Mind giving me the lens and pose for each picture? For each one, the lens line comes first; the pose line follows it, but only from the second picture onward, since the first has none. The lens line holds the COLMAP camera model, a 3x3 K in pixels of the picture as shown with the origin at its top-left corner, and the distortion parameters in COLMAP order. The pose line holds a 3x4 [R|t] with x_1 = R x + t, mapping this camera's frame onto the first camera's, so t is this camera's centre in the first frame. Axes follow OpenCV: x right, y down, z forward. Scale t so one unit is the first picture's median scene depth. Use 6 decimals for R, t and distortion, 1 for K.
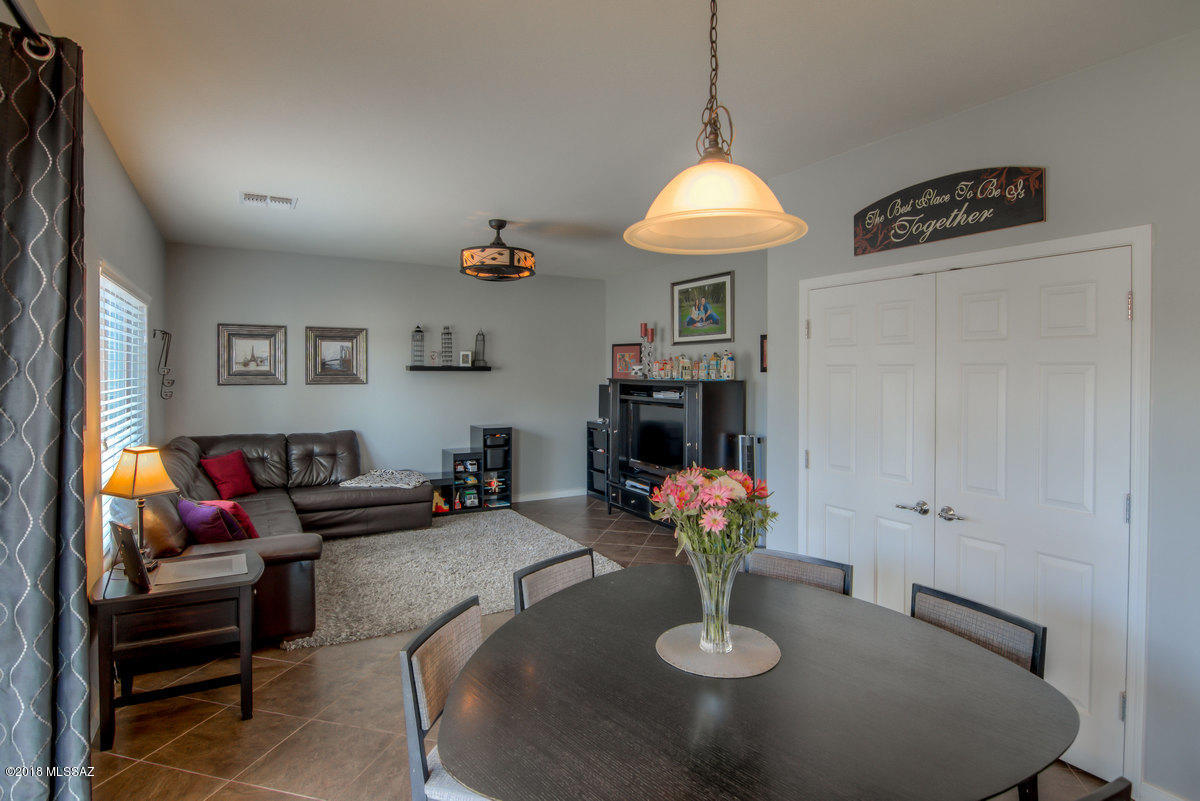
lens RADIAL K [[643.9, 0, 601.3], [0, 643.9, 378.9], [0, 0, 1]] dist [-0.005044, -0.001534]
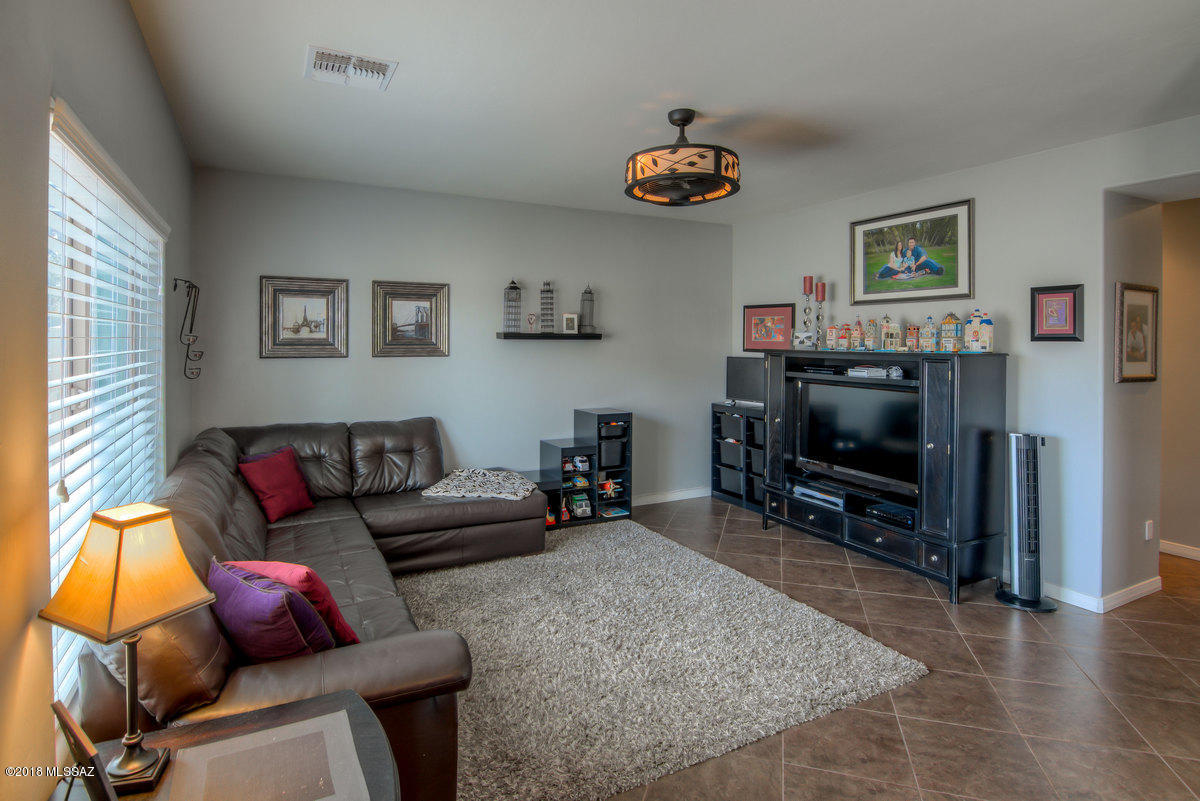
lens RADIAL K [[650.3, 0, 597.3], [0, 650.3, 344.3], [0, 0, 1]] dist [0.000810, -0.000038]
pose [[0.999207, 0.000750, -0.039816, -0.167817], [-0.000981, 0.999983, -0.005783, -0.002327], [0.039811, 0.005818, 0.999190, 0.249415]]
